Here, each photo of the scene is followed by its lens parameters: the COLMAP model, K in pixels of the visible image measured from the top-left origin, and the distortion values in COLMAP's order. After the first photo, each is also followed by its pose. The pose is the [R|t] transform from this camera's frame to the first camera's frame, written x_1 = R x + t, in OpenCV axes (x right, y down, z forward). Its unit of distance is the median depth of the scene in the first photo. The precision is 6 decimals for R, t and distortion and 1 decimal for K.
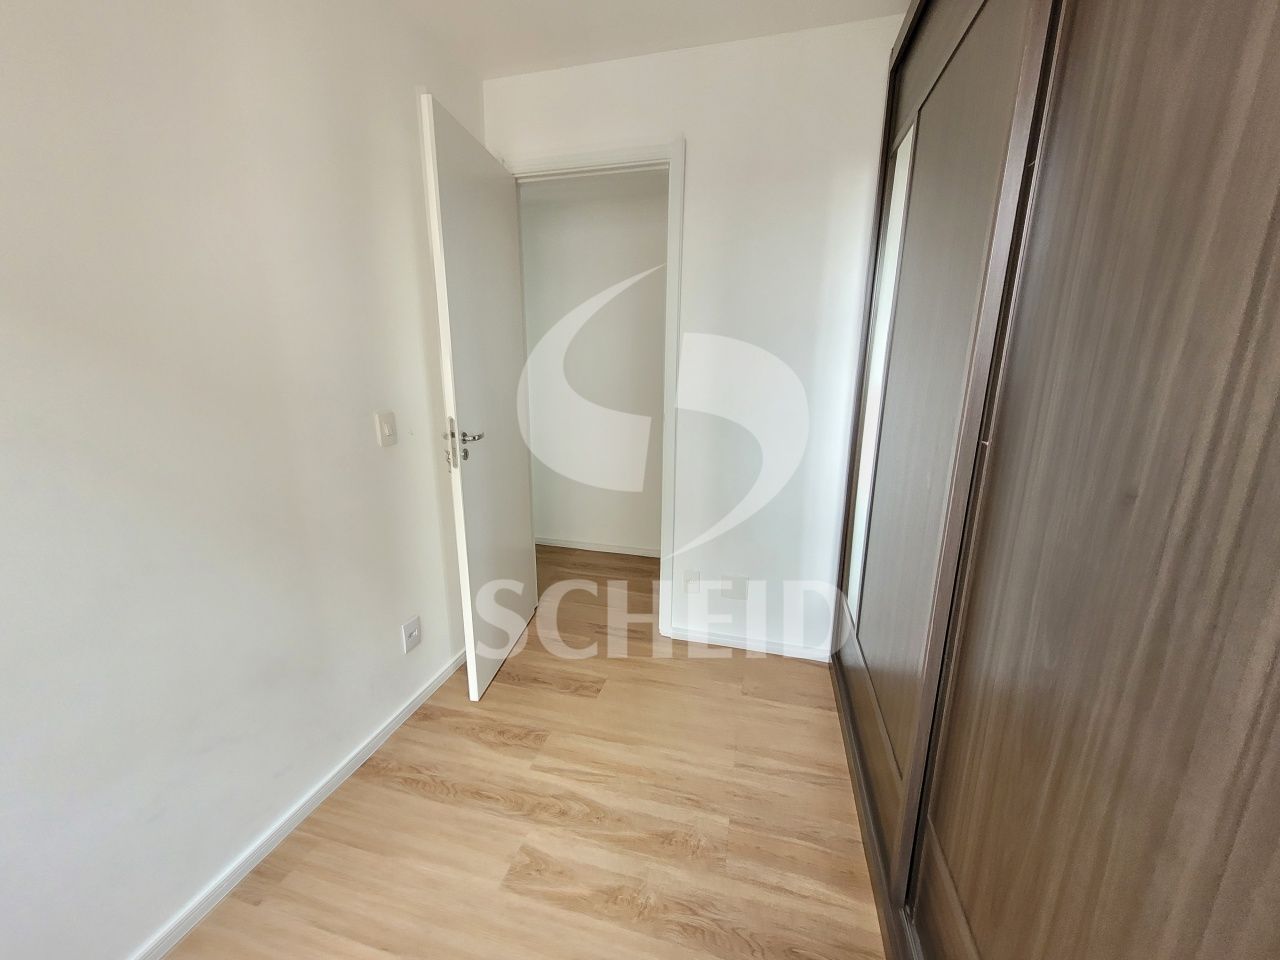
lens RADIAL K [[504.3, 0, 635.8], [0, 504.3, 479.7], [0, 0, 1]] dist [0.003746, -0.001191]
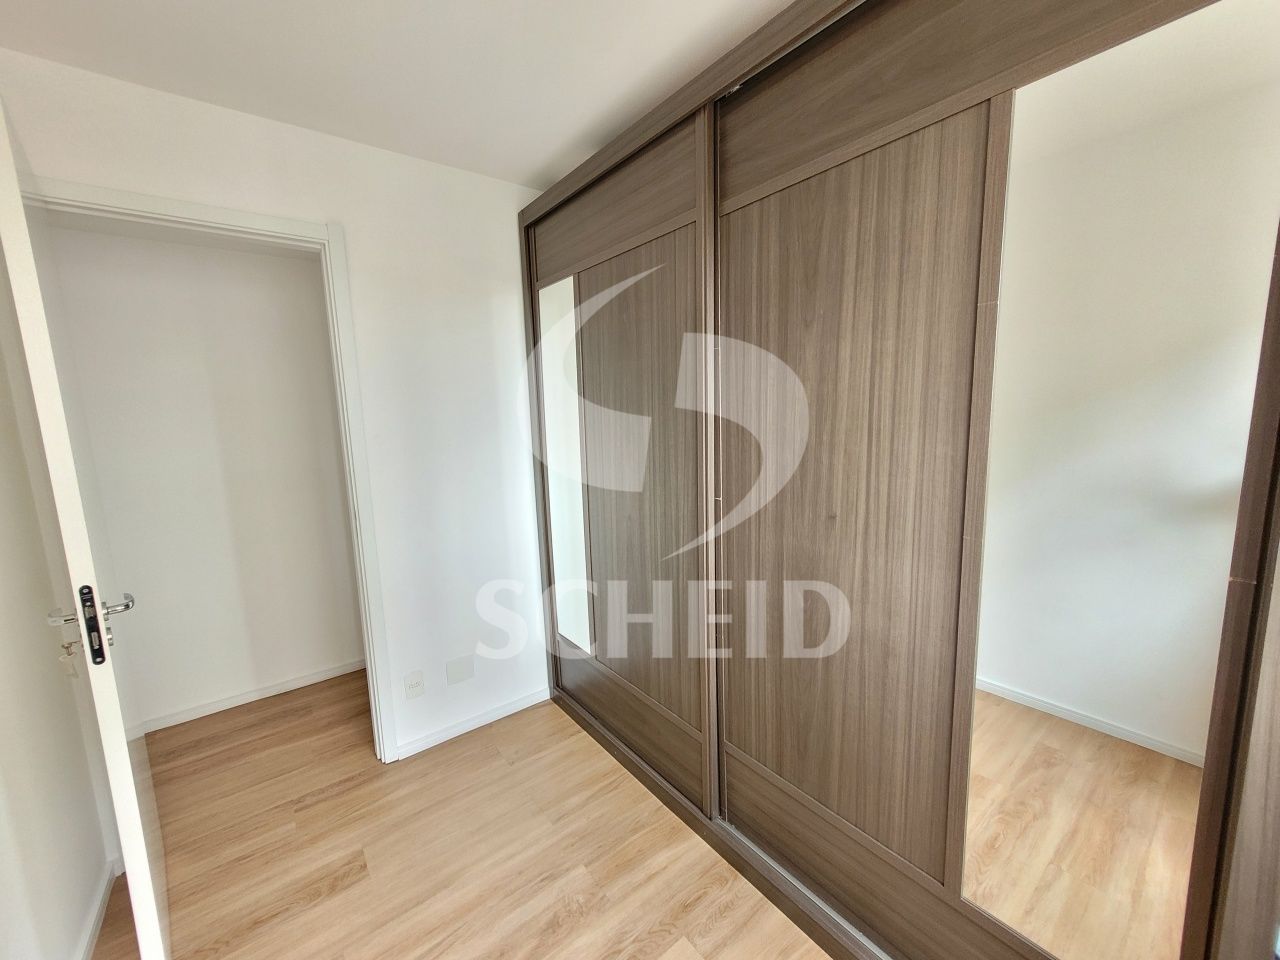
lens RADIAL K [[504.3, 0, 638.6], [0, 504.3, 477.6], [0, 0, 1]] dist [0.003746, -0.001191]
pose [[0.602870, -0.135911, 0.786178, -0.470135], [0.216319, 0.976318, 0.002901, -0.120997], [-0.767955, 0.168317, 0.617993, 0.085928]]
